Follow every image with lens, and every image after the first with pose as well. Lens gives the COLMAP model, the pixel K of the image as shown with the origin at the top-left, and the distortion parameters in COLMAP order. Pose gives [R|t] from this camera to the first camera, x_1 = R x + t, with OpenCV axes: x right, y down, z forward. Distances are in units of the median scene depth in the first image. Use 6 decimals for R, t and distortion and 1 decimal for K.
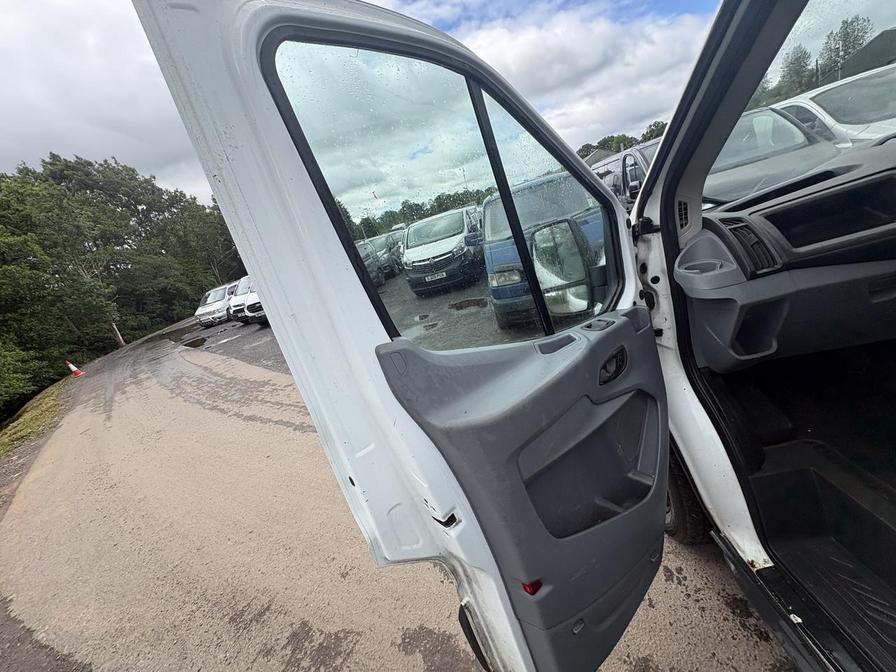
lens RADIAL K [[355.4, 0, 448.0], [0, 355.4, 336.0], [0, 0, 1]] dist [0.001061, -0.000047]
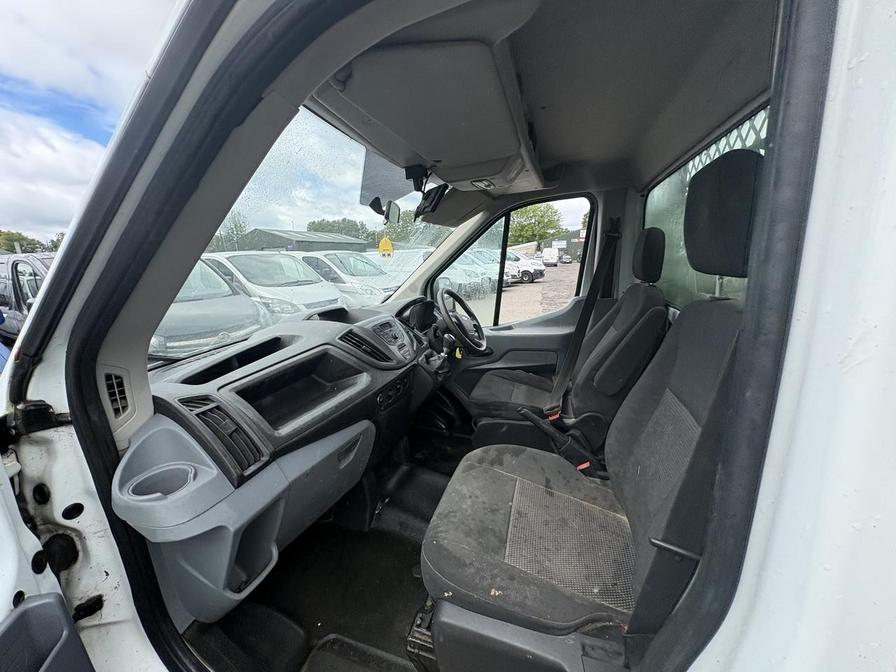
lens RADIAL K [[359.2, 0, 448.0], [0, 359.2, 336.0], [0, 0, 1]] dist [0.000732, -0.000108]
pose [[0.265520, 0.063430, 0.962016, 0.232094], [0.257446, 0.956935, -0.134151, -0.219215], [-0.929097, 0.283287, 0.237756, 0.326492]]
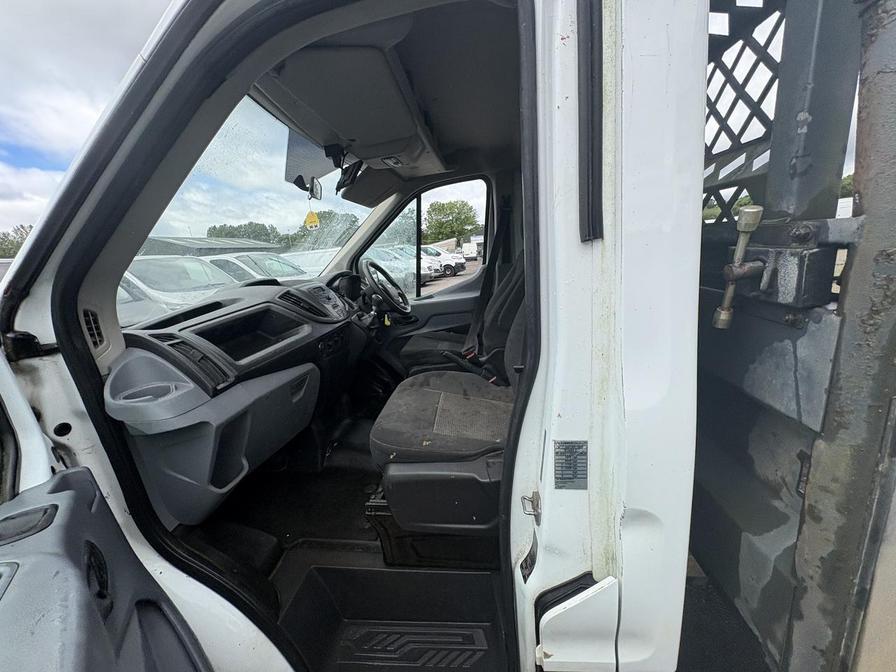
lens RADIAL K [[359.2, 0, 448.0], [0, 359.2, 336.0], [0, 0, 1]] dist [0.000732, -0.000108]
pose [[0.080483, 0.043952, 0.995786, 0.011959], [0.369147, 0.926675, -0.070737, -0.020269], [-0.925880, 0.373285, 0.058357, 0.327963]]
